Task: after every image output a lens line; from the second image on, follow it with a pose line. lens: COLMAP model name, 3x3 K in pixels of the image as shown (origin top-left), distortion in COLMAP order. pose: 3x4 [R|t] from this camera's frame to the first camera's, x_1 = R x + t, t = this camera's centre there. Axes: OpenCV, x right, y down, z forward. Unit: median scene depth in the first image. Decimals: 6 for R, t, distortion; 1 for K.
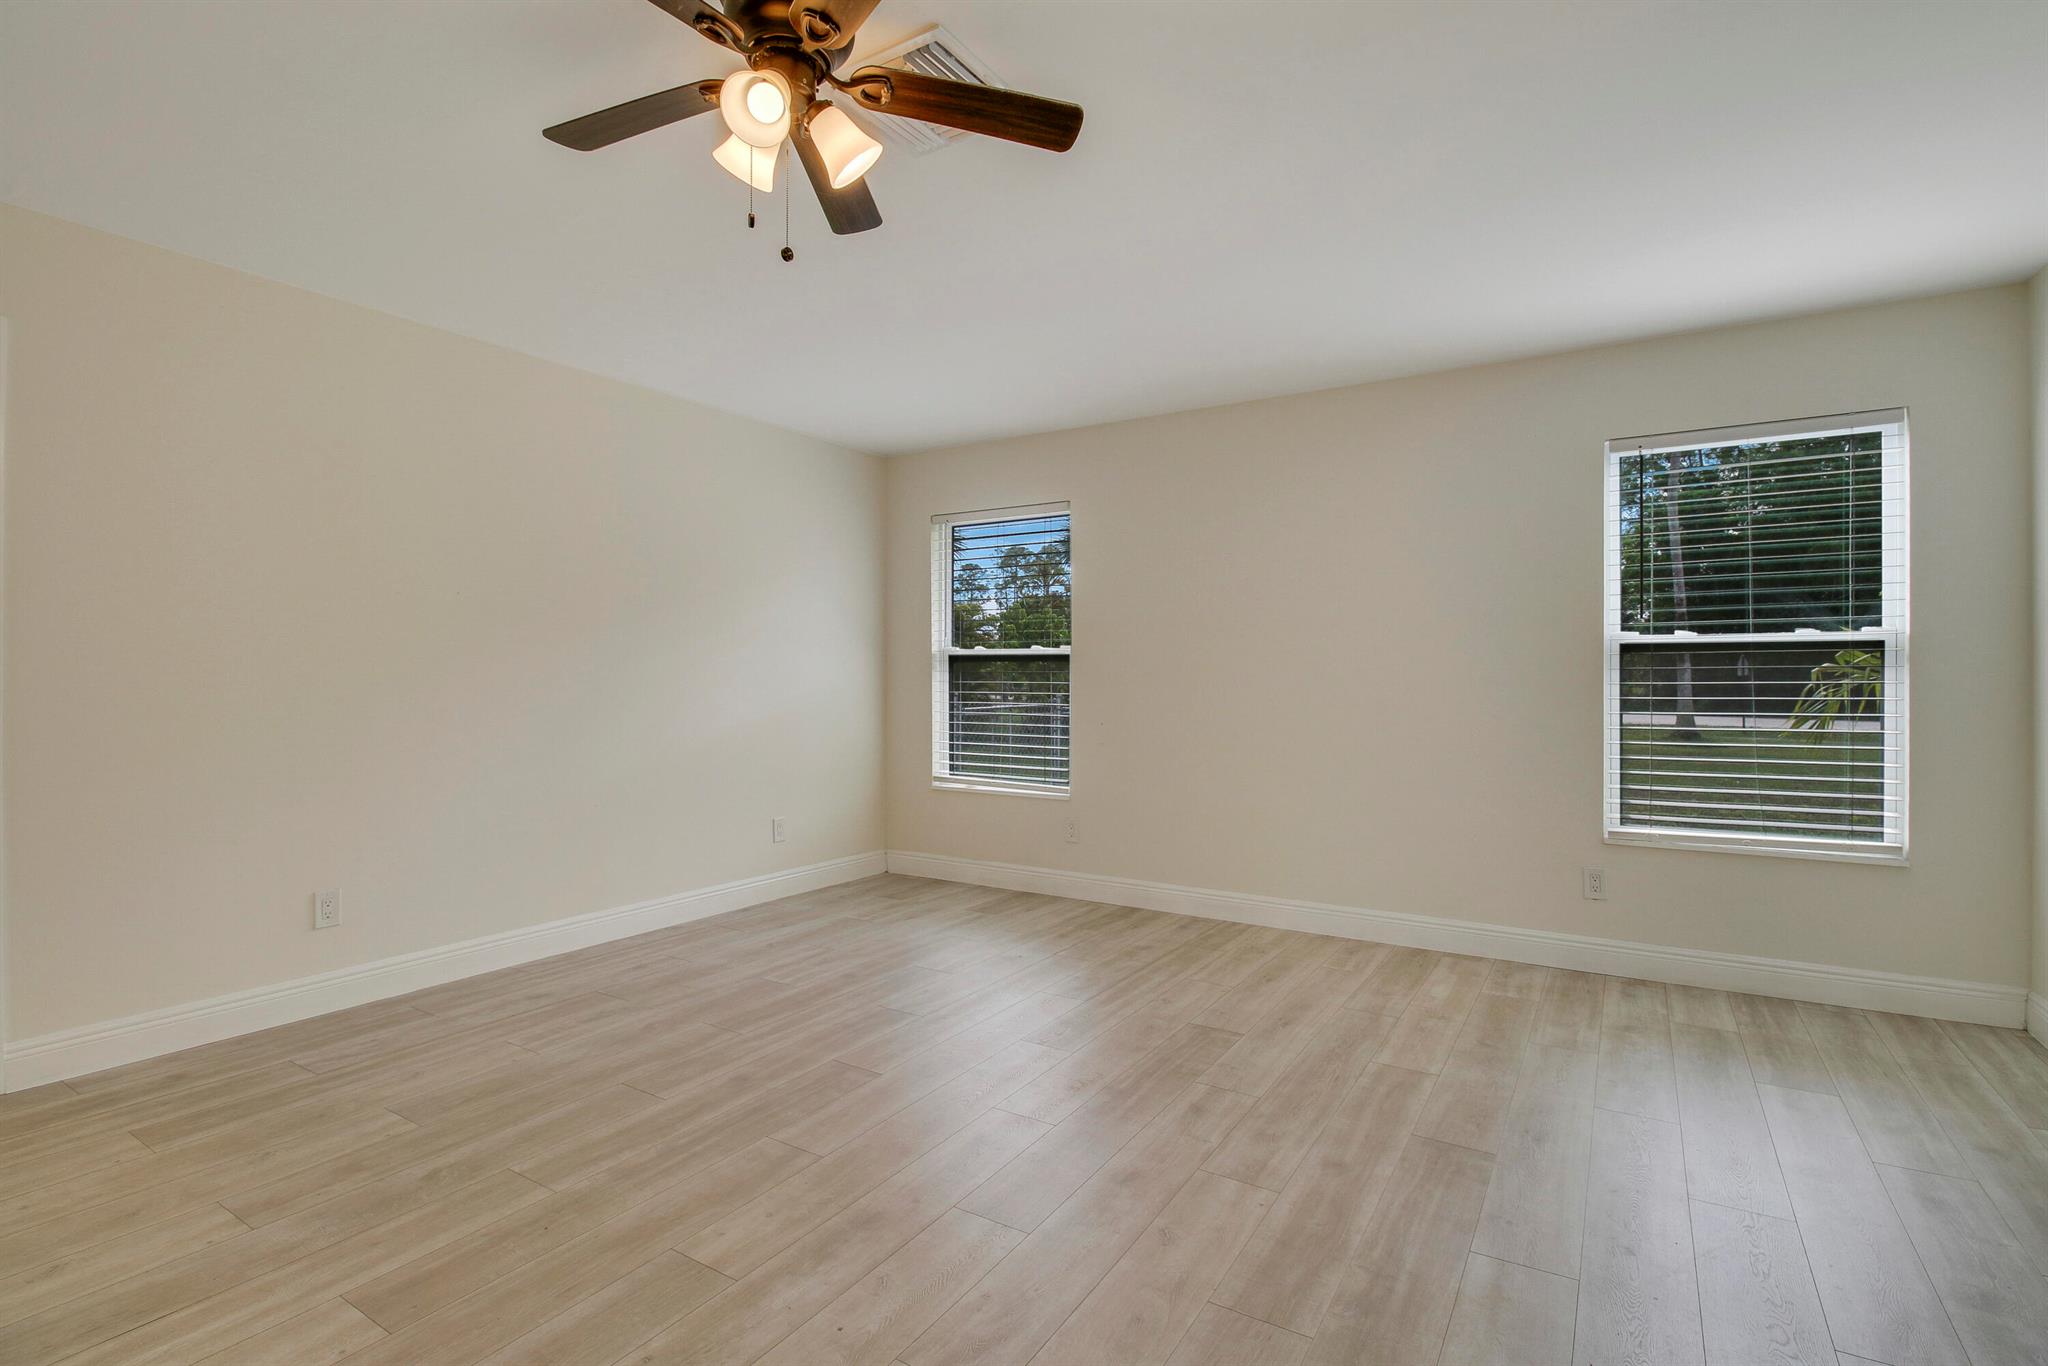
lens RADIAL K [[994.5, 0, 1048.5], [0, 994.5, 672.4], [0, 0, 1]] dist [0.001562, -0.012475]
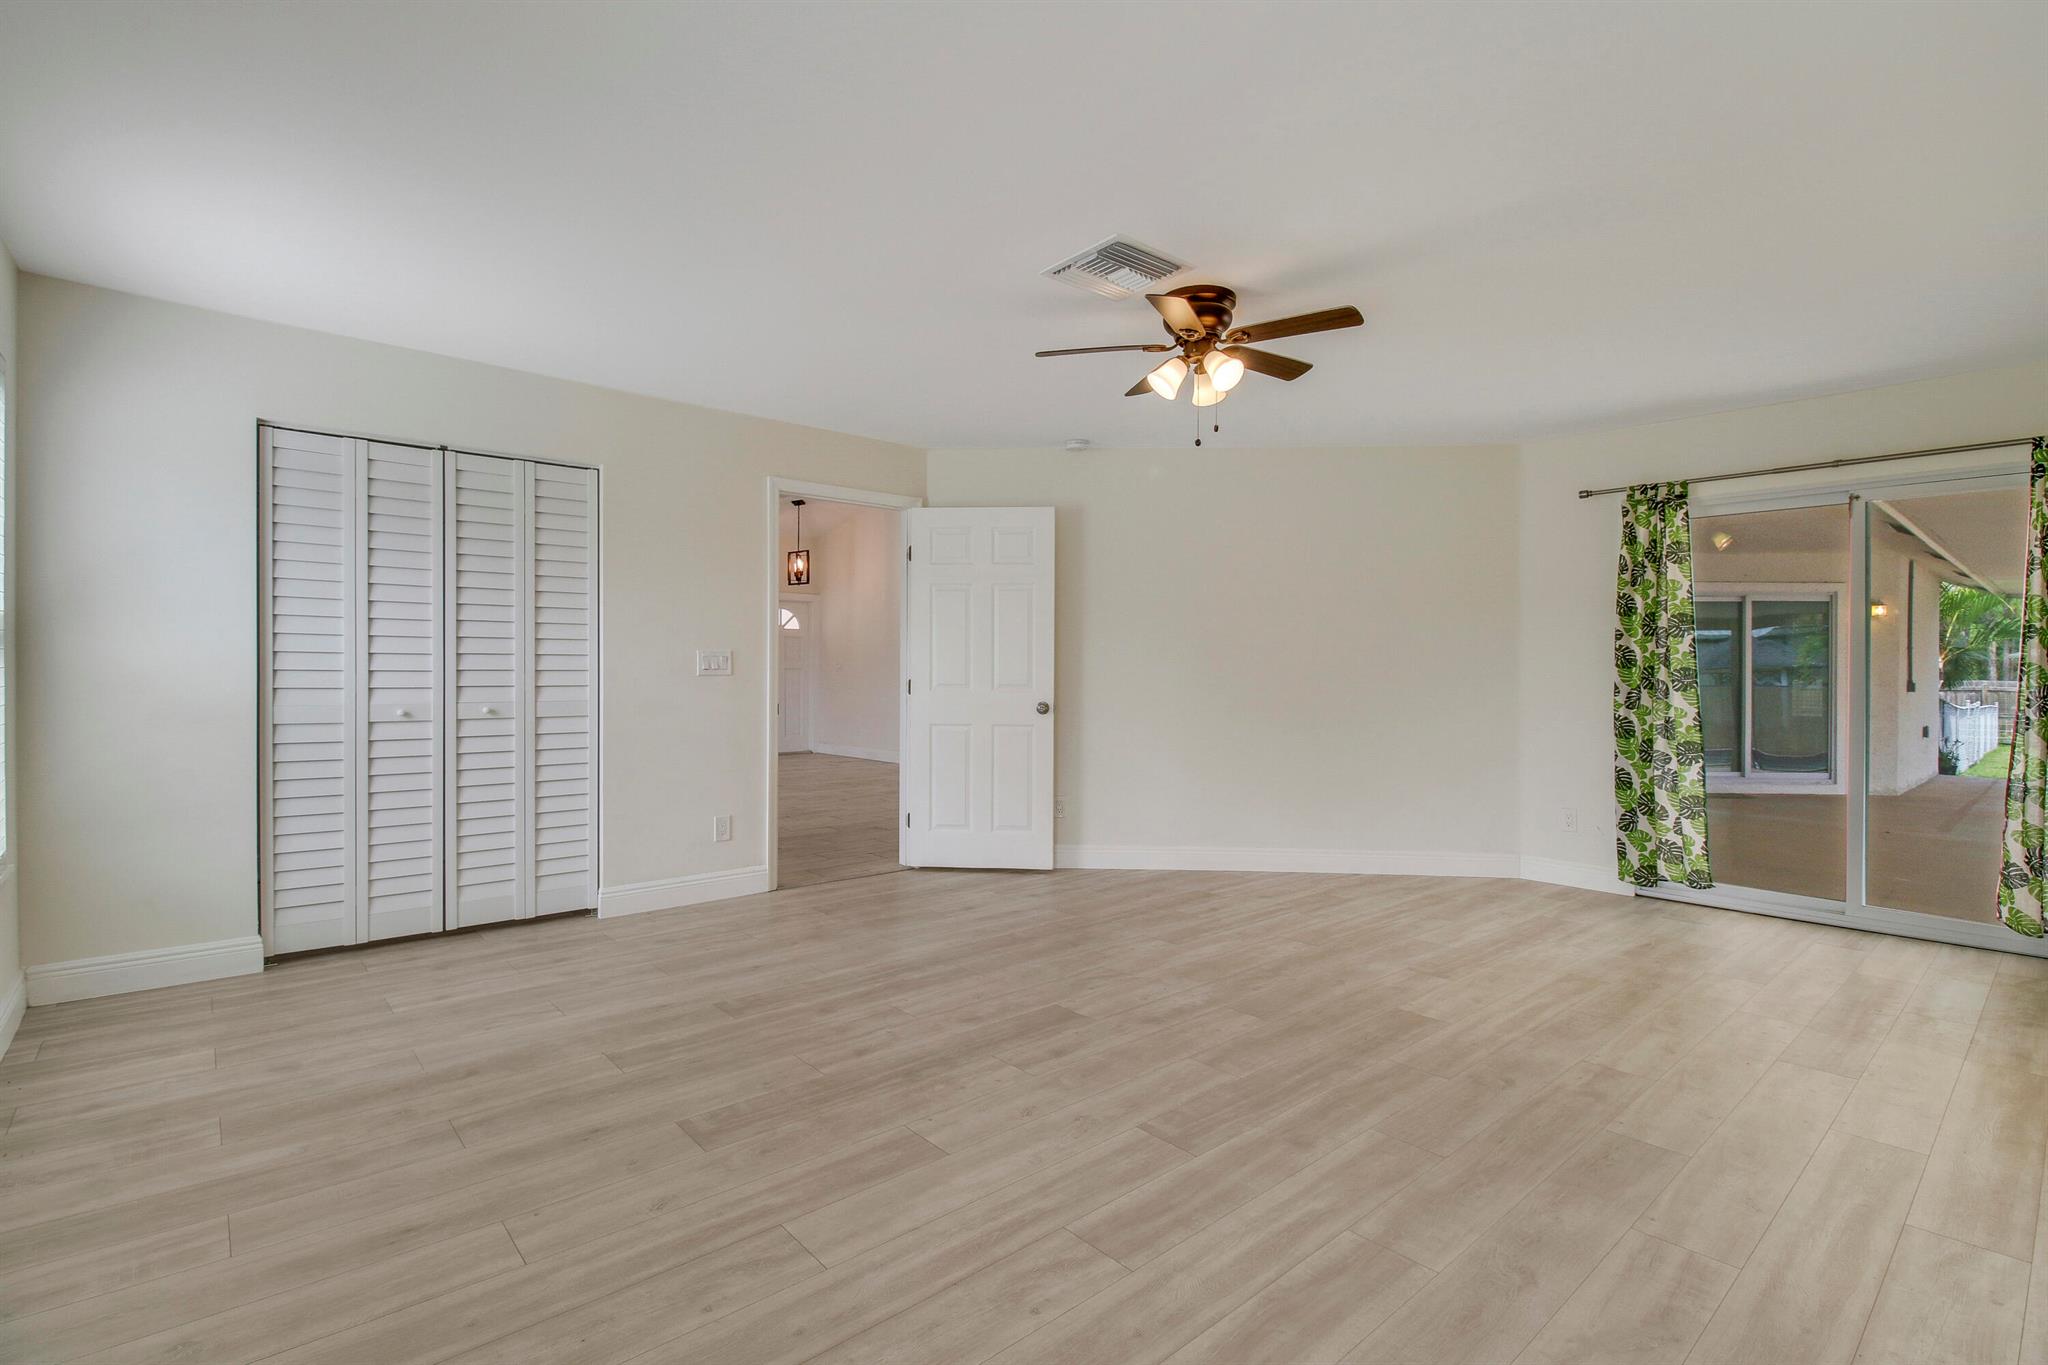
lens RADIAL K [[994.5, 0, 1048.5], [0, 994.5, 671.9], [0, 0, 1]] dist [0.001562, -0.012475]
pose [[-0.960133, -0.007533, 0.279440, -0.317497], [-0.007819, 0.999969, 0.000093, 0.007862], [-0.279433, -0.002096, -0.960163, 1.766358]]
